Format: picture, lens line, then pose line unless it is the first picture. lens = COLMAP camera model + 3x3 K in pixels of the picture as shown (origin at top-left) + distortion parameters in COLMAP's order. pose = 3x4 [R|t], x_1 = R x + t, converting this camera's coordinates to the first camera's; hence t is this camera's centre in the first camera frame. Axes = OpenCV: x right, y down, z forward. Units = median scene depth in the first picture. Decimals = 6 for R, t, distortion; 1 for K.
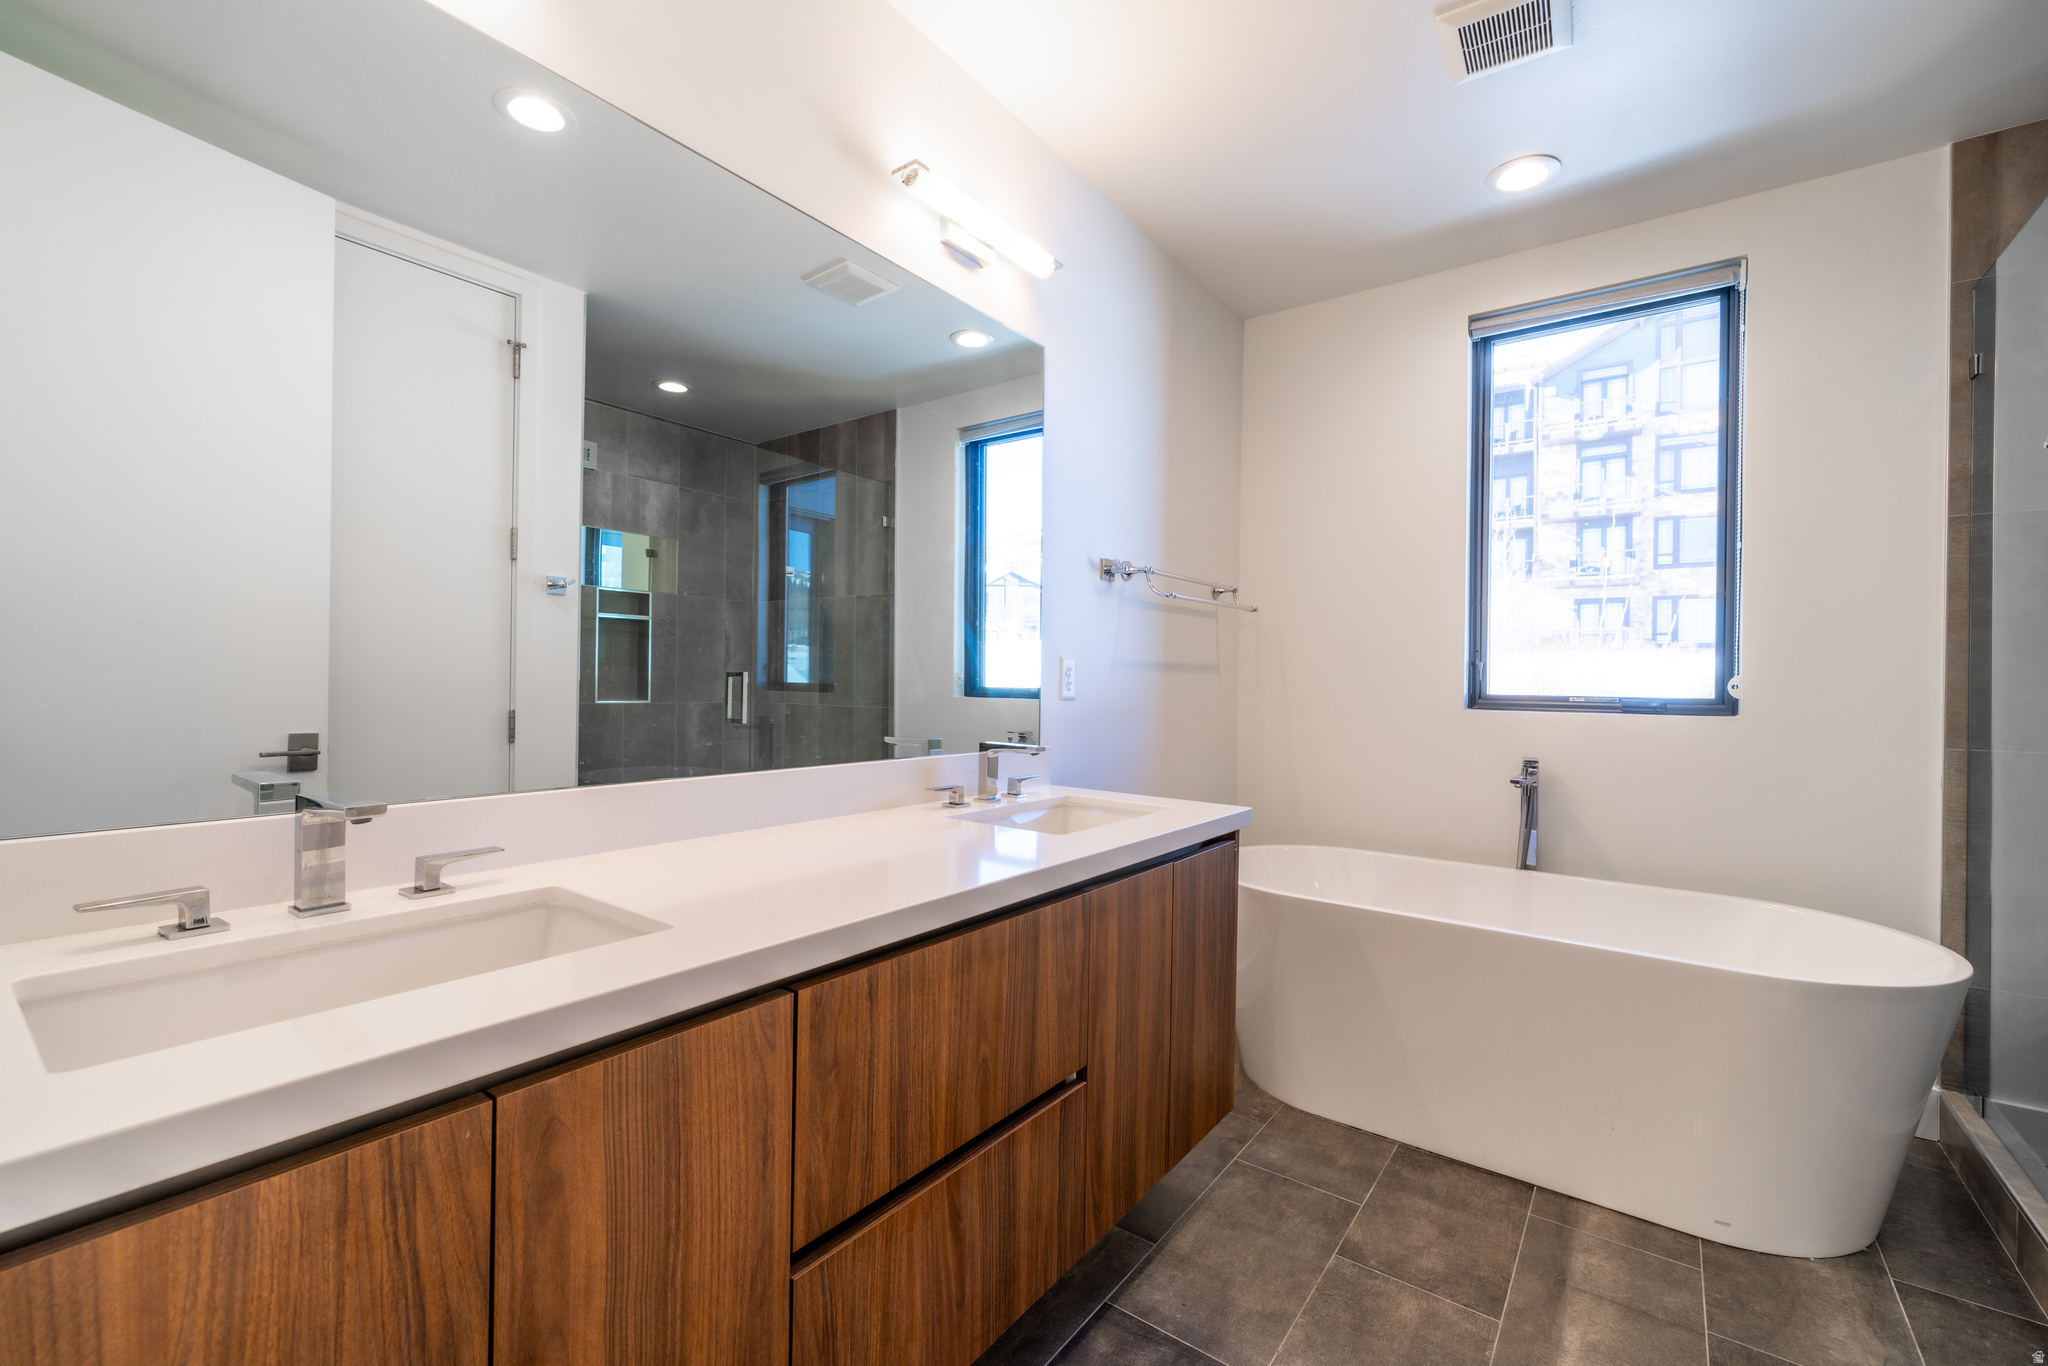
lens RADIAL K [[848.7, 0, 1030.6], [0, 848.7, 681.0], [0, 0, 1]] dist [-0.000300, -0.000946]
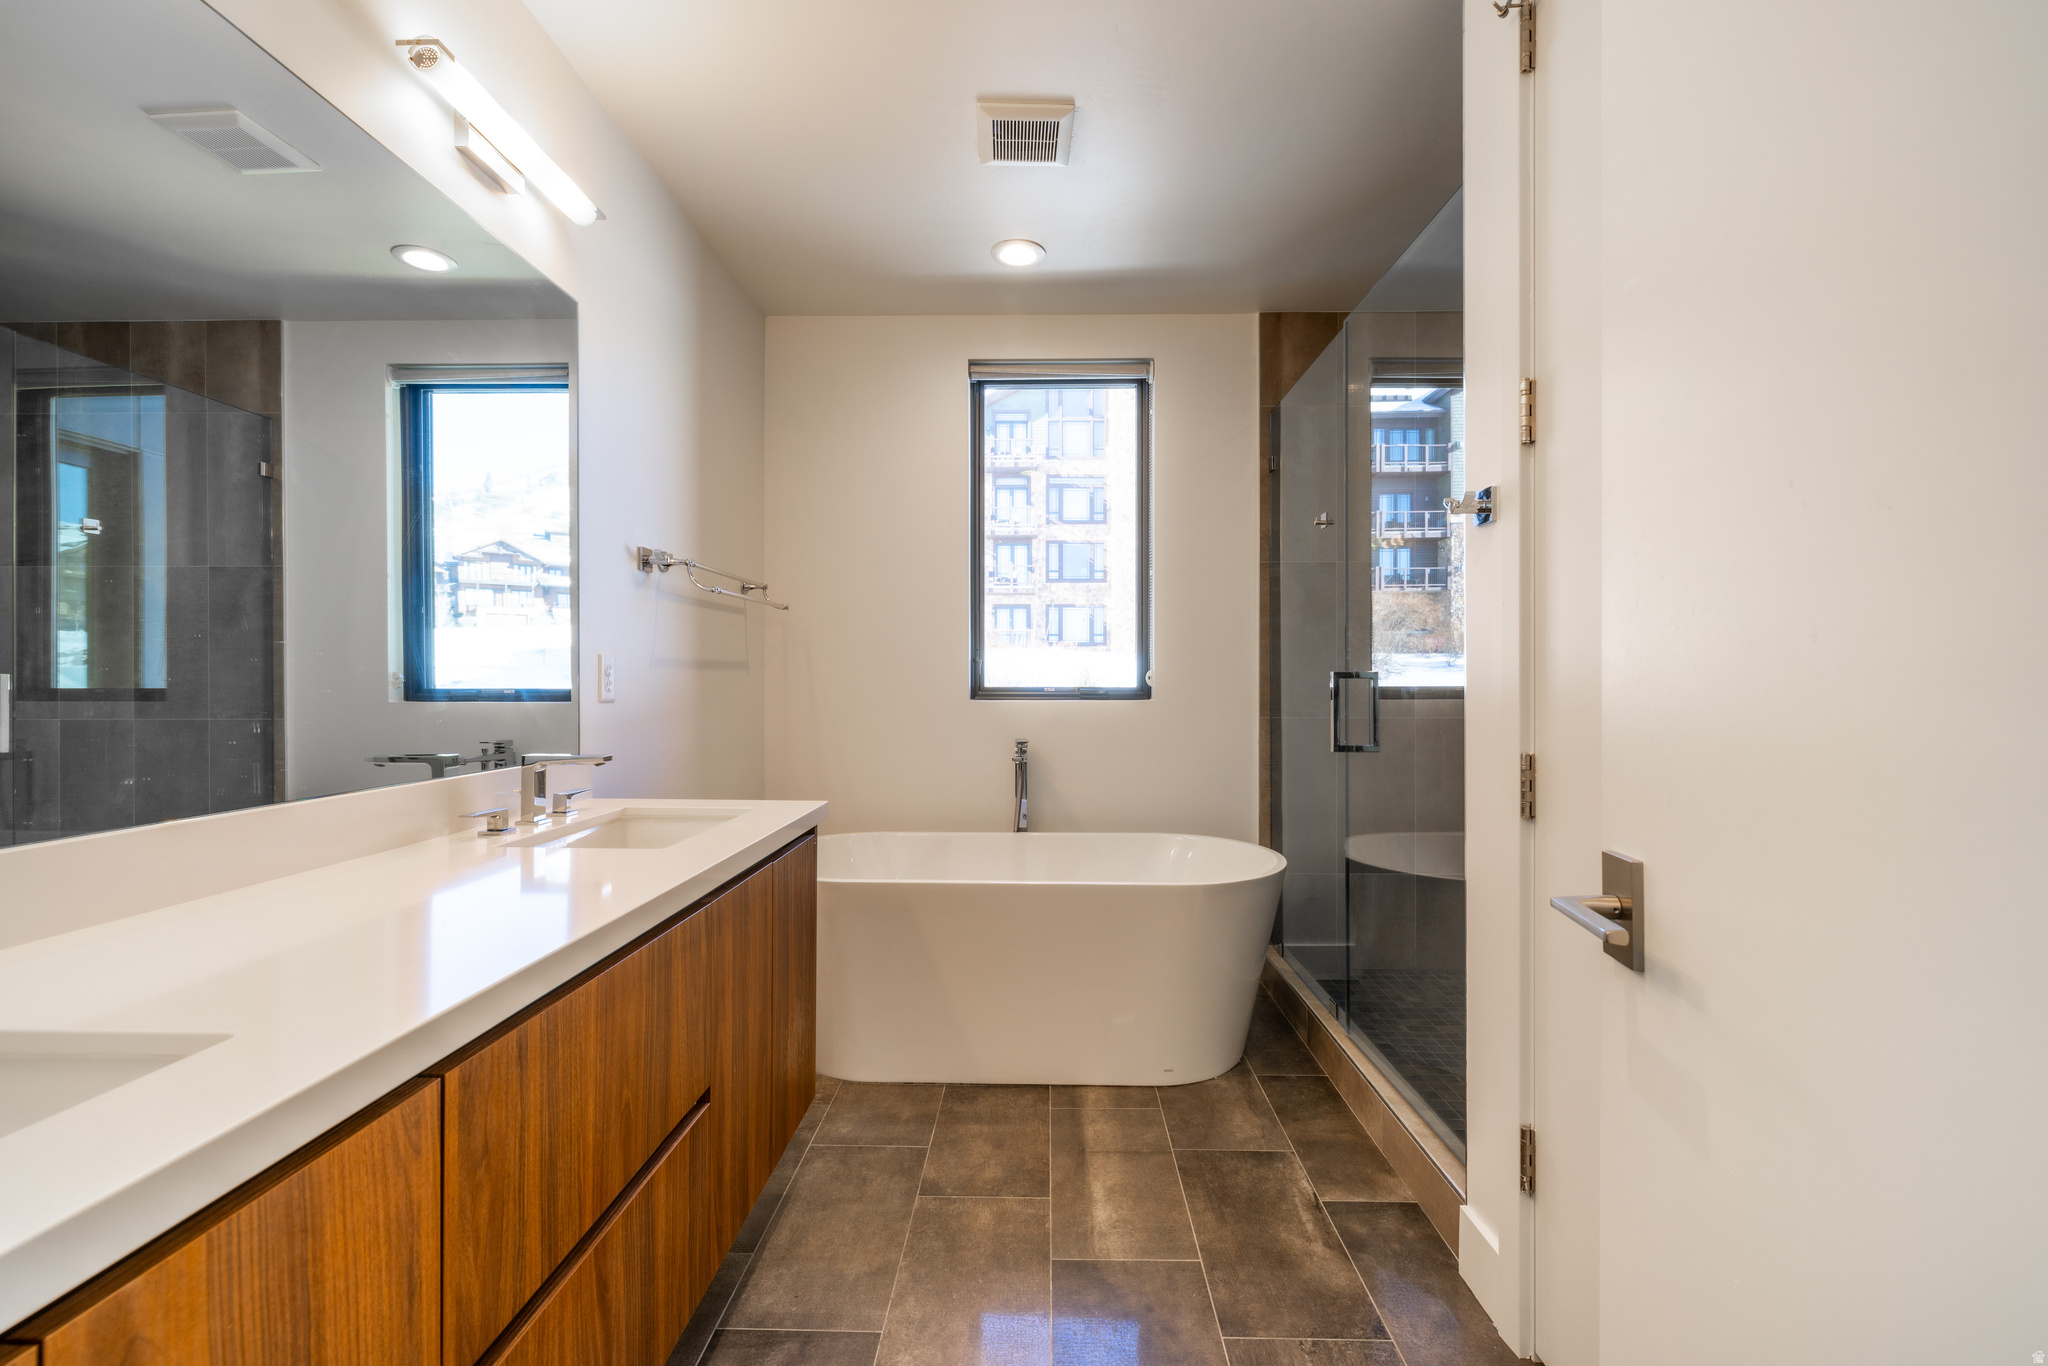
lens RADIAL K [[848.7, 0, 1033.8], [0, 848.7, 681.7], [0, 0, 1]] dist [-0.000300, -0.000946]
pose [[0.815040, -0.015570, 0.579196, -0.119123], [0.011701, 0.999877, 0.010413, -0.003824], [-0.579287, -0.001710, 0.815122, 0.009217]]
